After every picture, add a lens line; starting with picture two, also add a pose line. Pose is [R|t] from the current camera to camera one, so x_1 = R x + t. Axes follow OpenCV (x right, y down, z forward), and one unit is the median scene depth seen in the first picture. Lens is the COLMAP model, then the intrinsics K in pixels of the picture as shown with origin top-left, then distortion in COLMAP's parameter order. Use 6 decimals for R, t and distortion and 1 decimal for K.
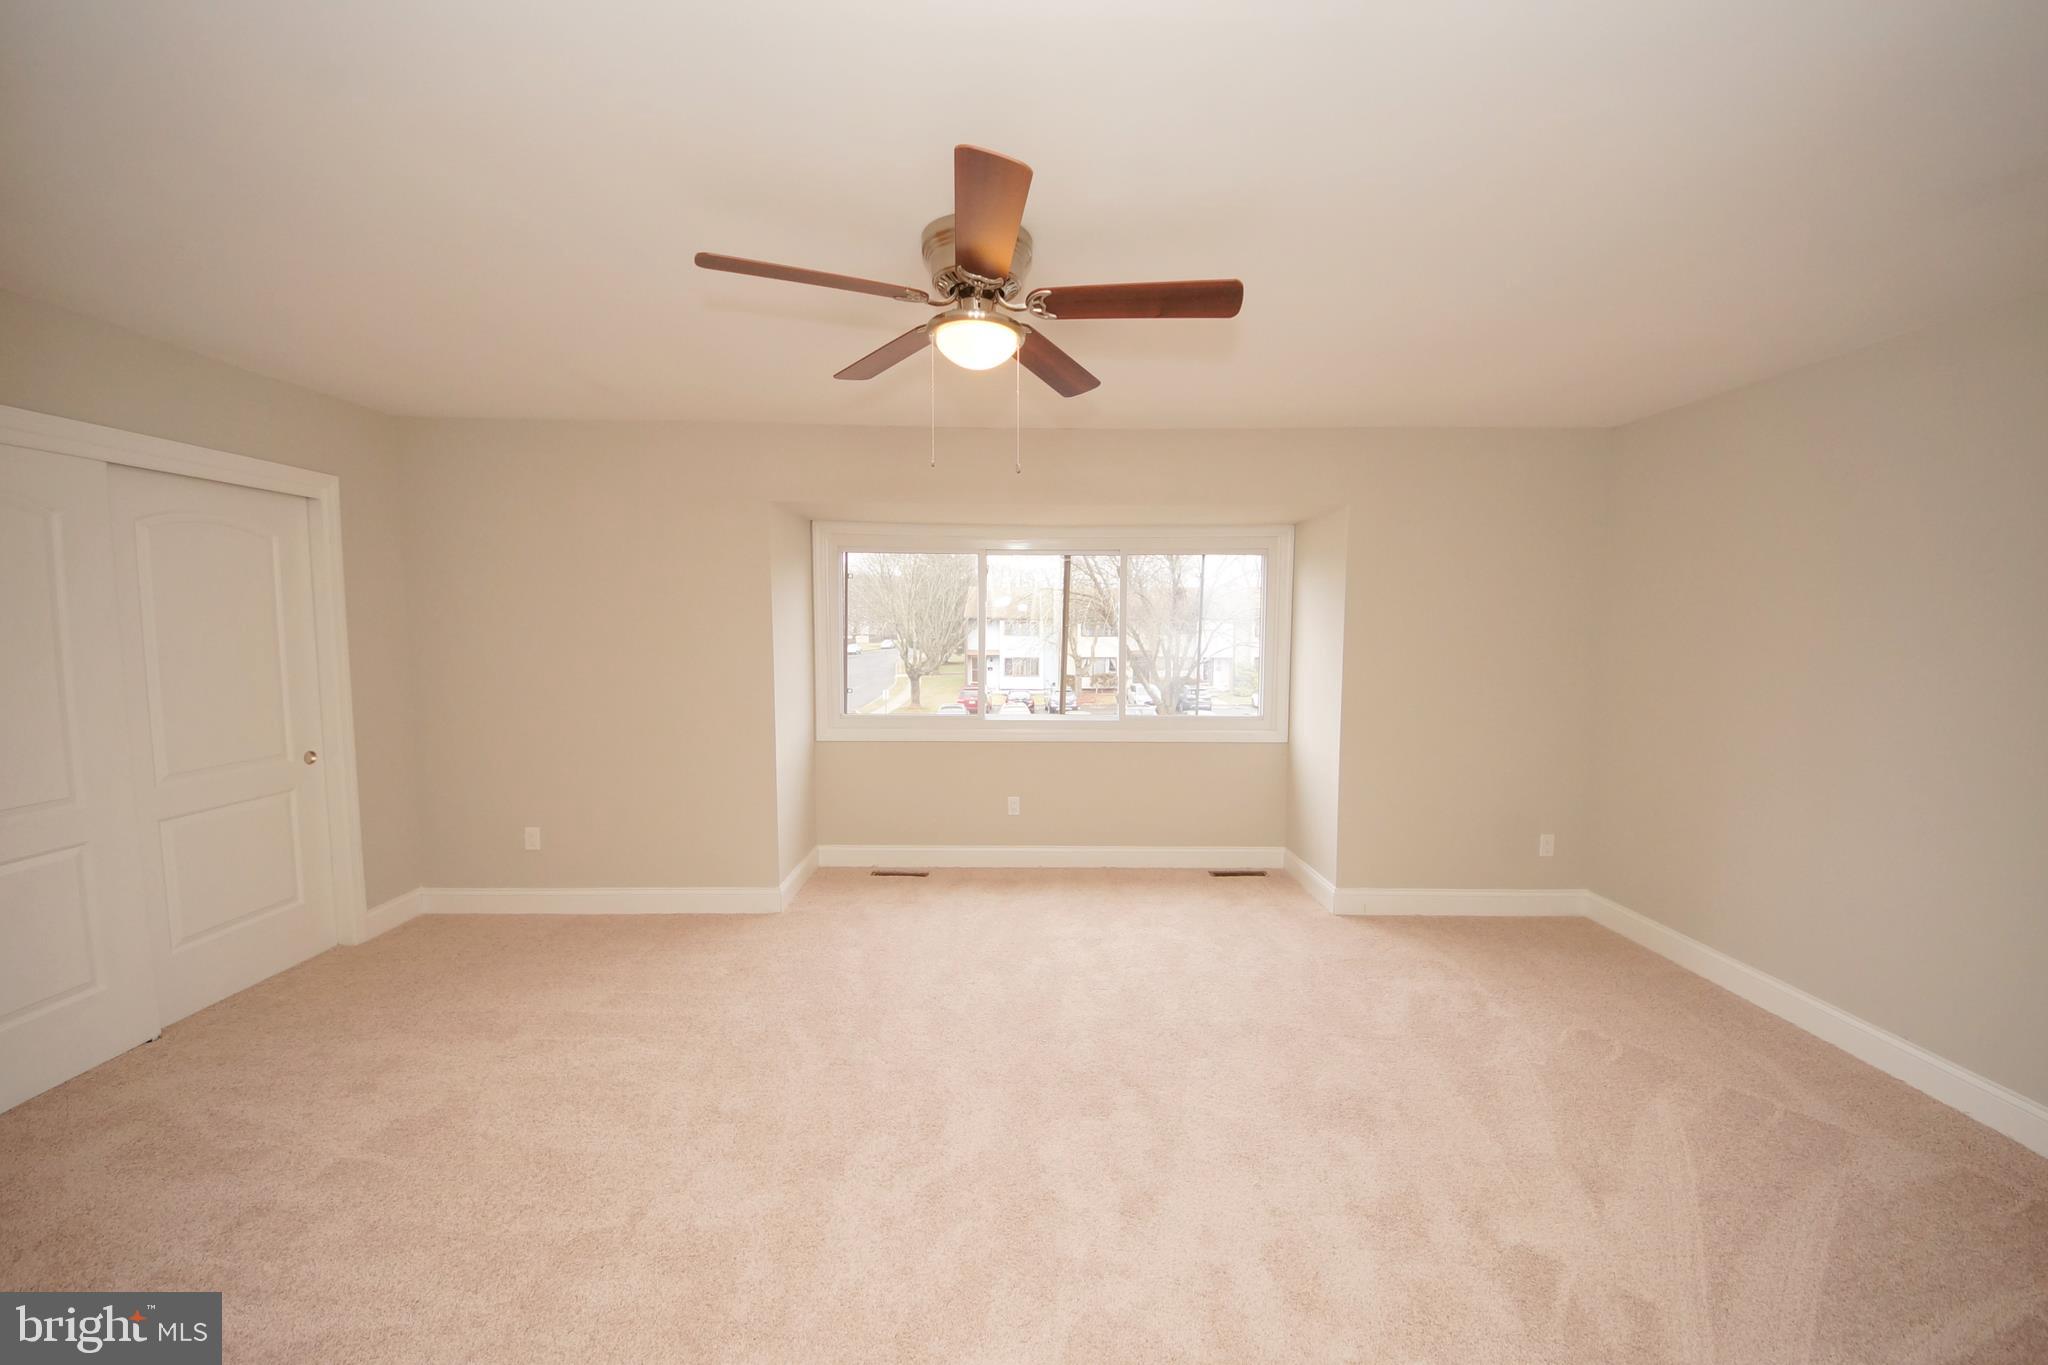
lens RADIAL K [[740.3, 0, 1022.6], [0, 740.3, 677.5], [0, 0, 1]] dist [0.047251, -0.034861]
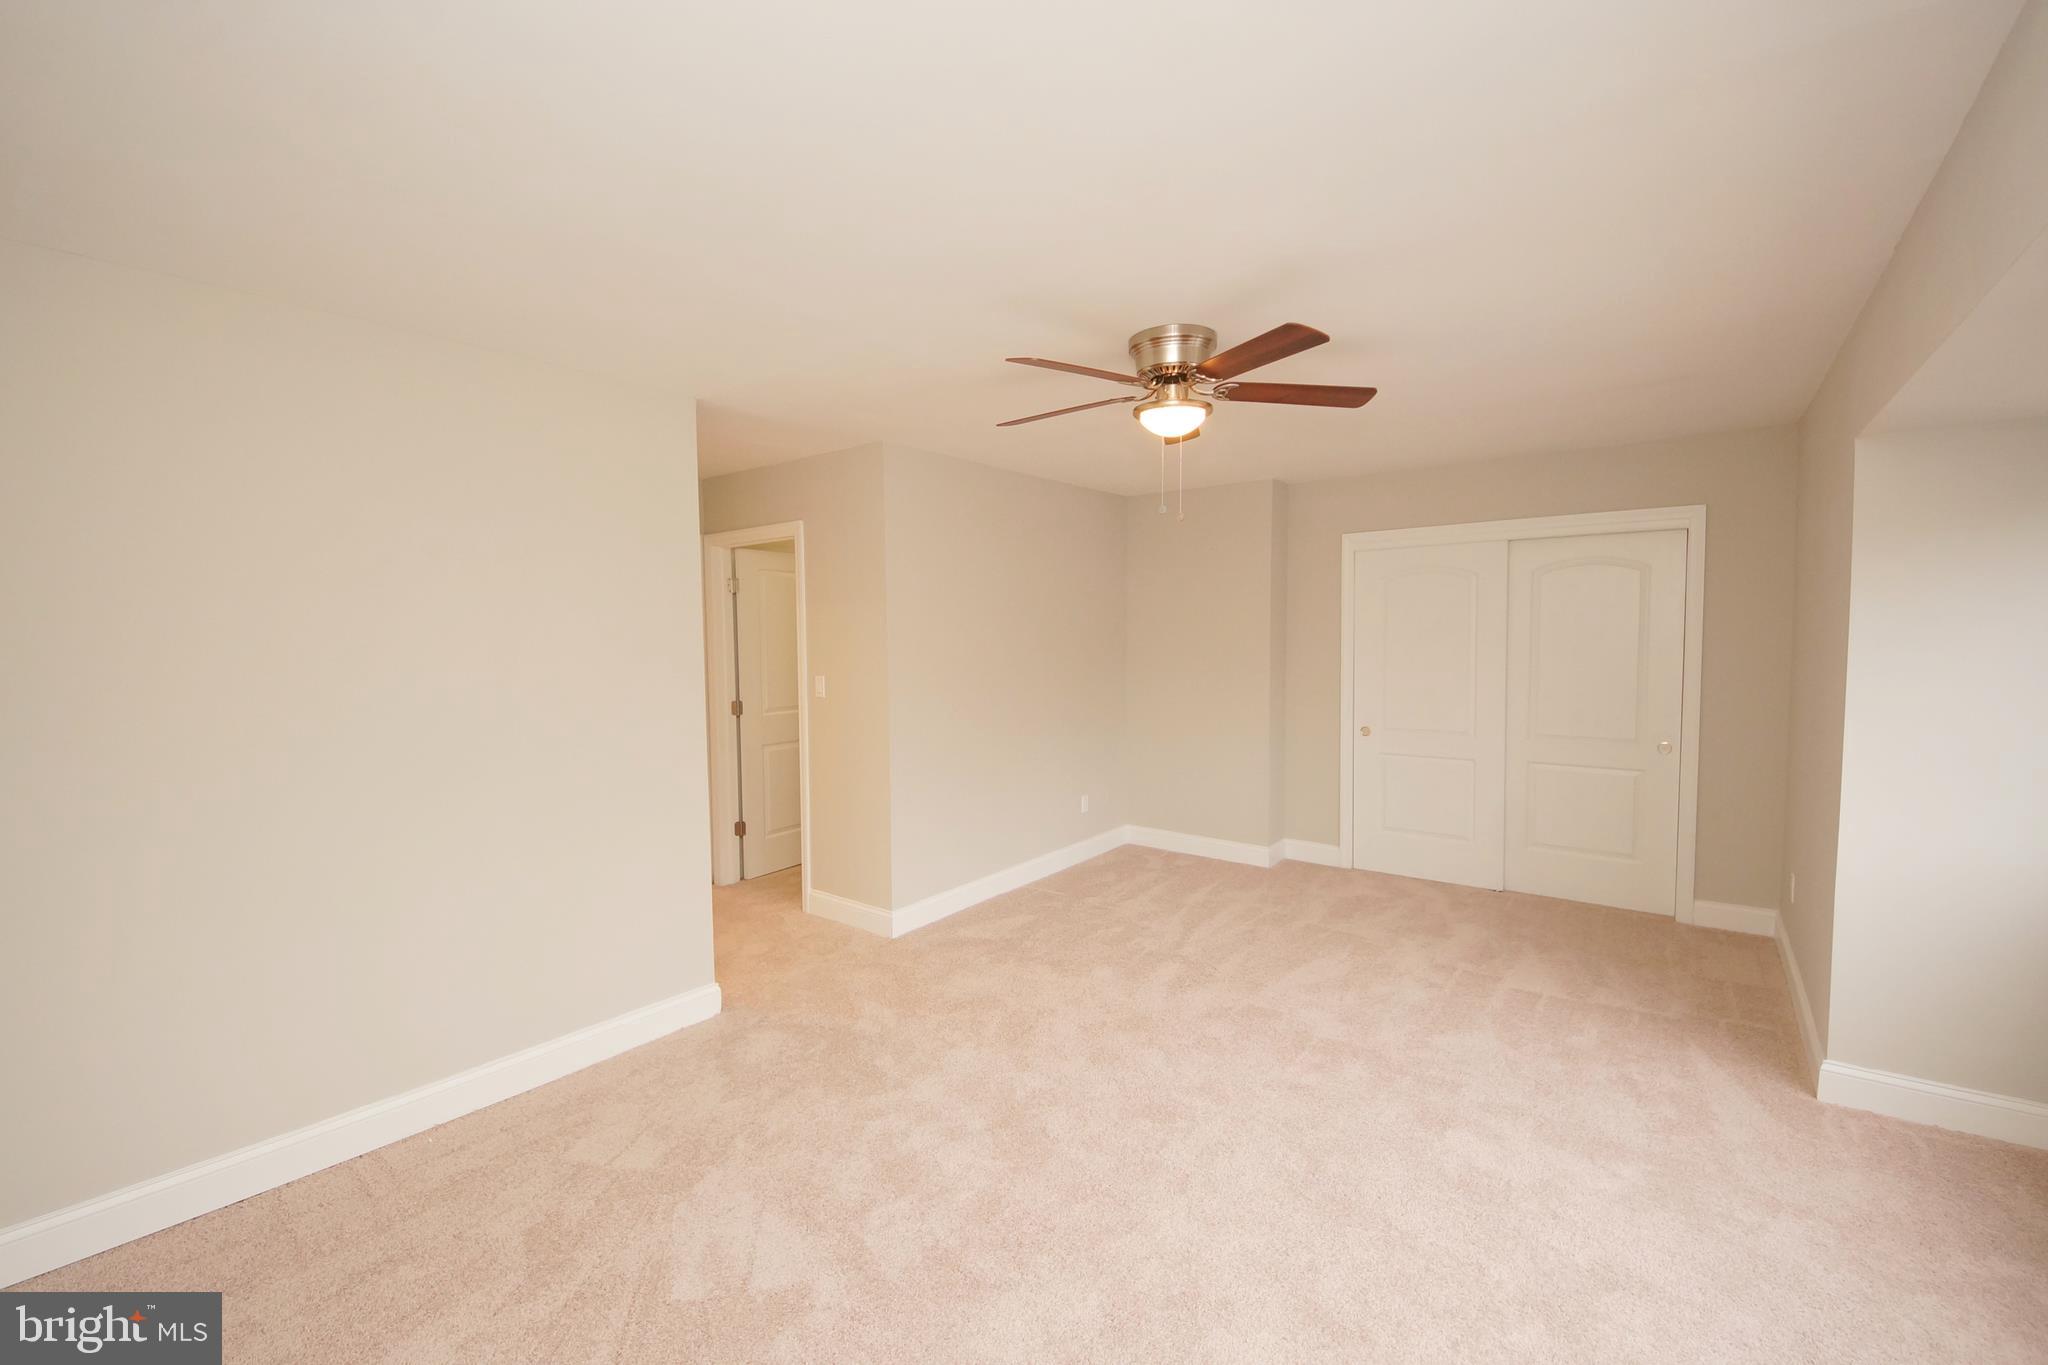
lens RADIAL K [[855.8, 0, 1019.9], [0, 855.8, 674.3], [0, 0, 1]] dist [0.035966, -0.024859]
pose [[-0.632806, 0.035873, -0.773479, 0.565628], [-0.053295, 0.994539, 0.089728, -0.059971], [0.772474, 0.098004, -0.627439, 0.797351]]
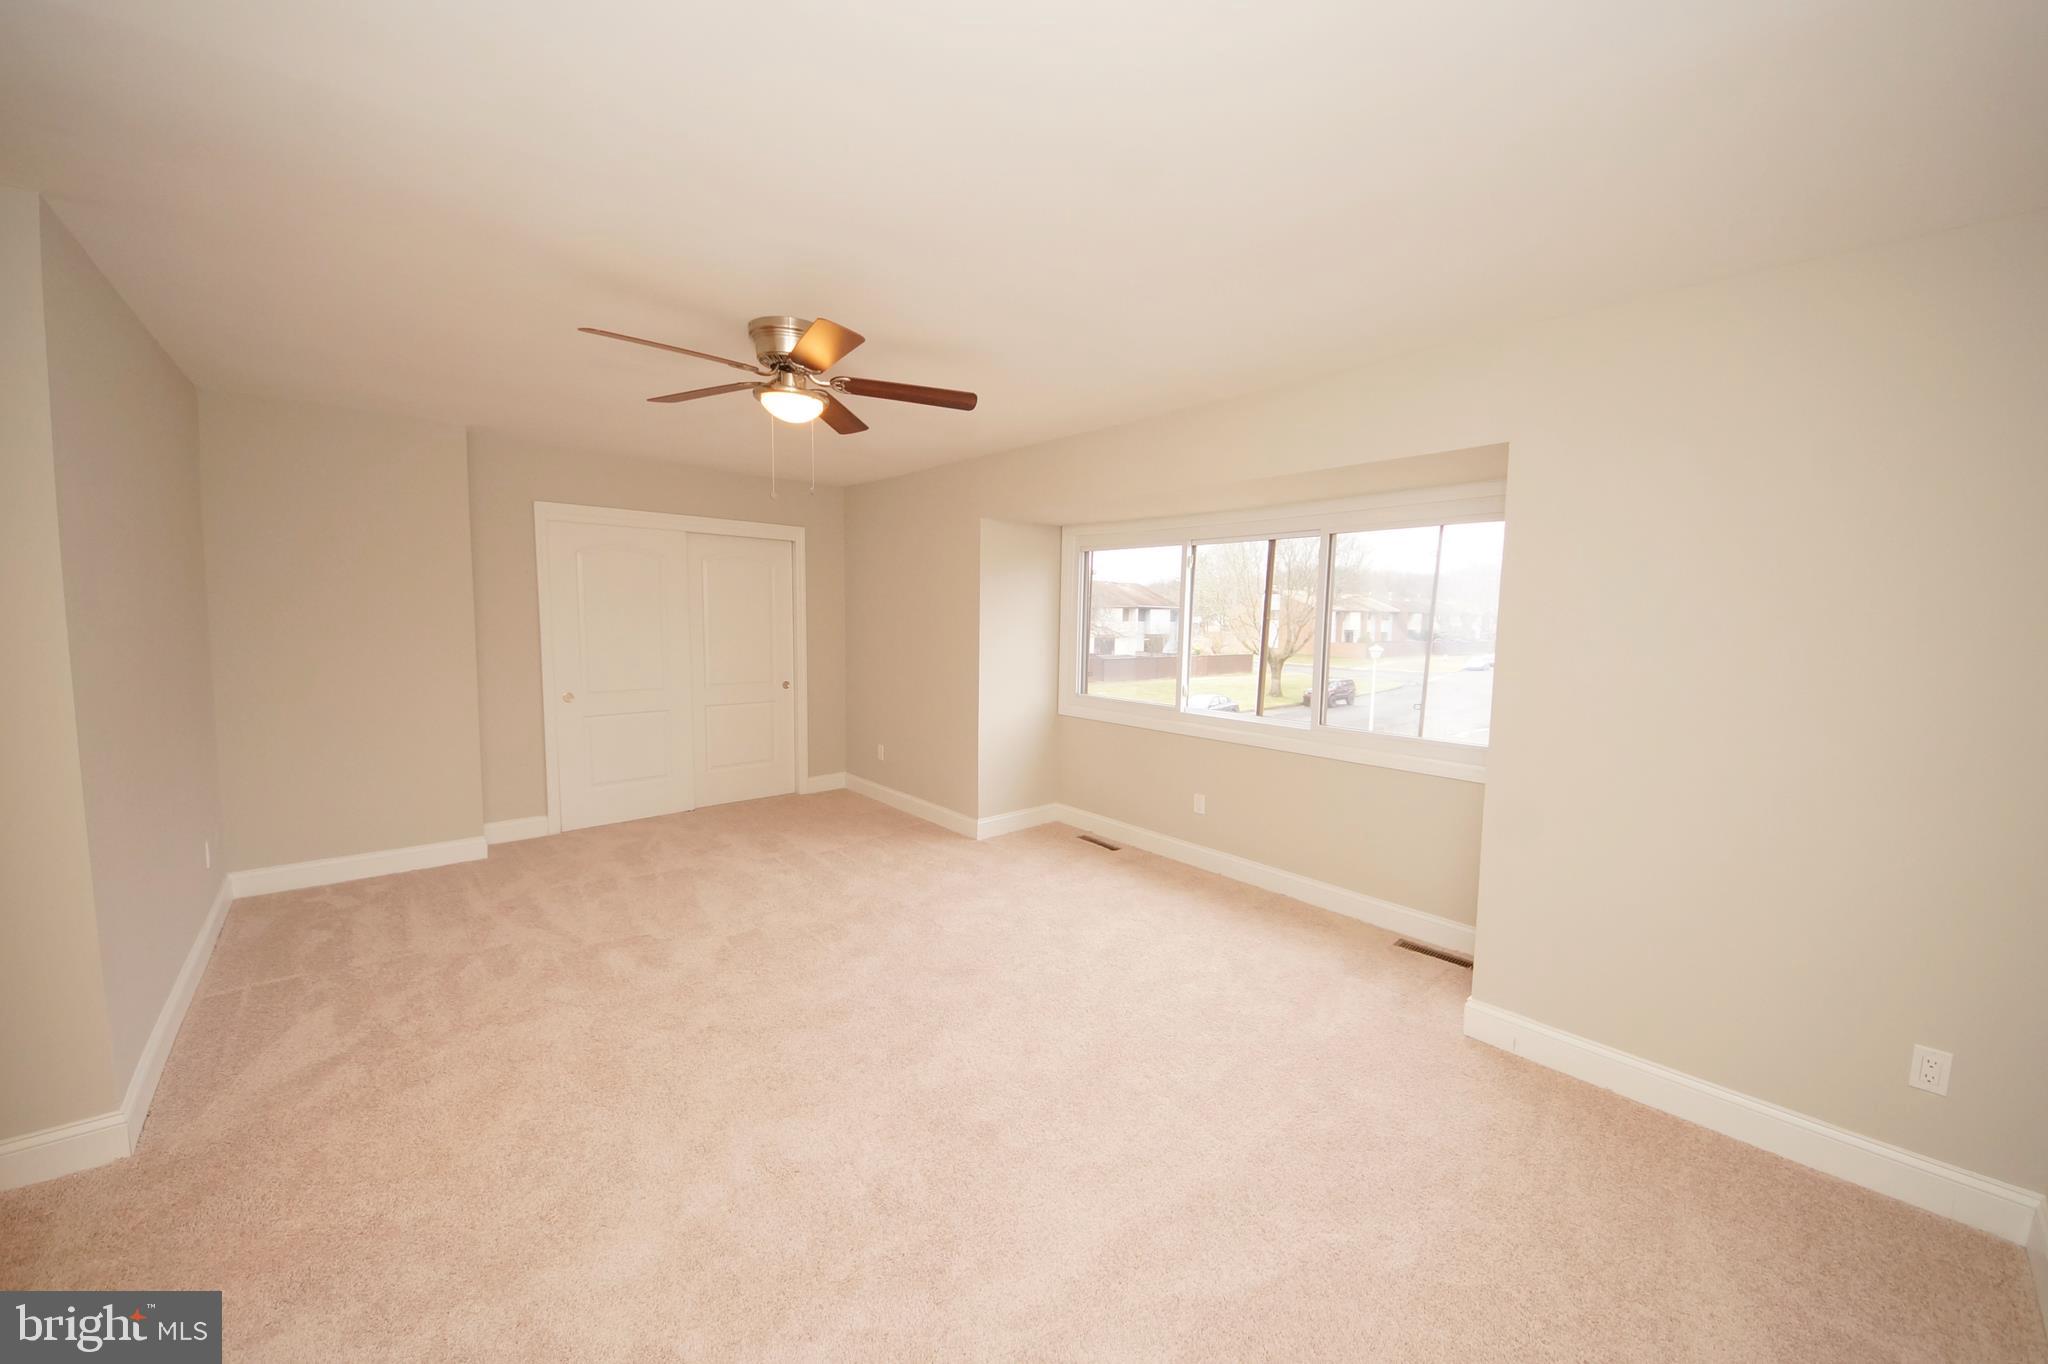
lens RADIAL K [[757.6, 0, 1025.2], [0, 757.6, 668.6], [0, 0, 1]] dist [0.082666, -0.038442]
pose [[0.649359, 0.060519, -0.758070, 0.611475], [-0.068665, 0.997423, 0.020809, -0.008190], [0.757376, 0.038540, 0.651841, 0.179762]]
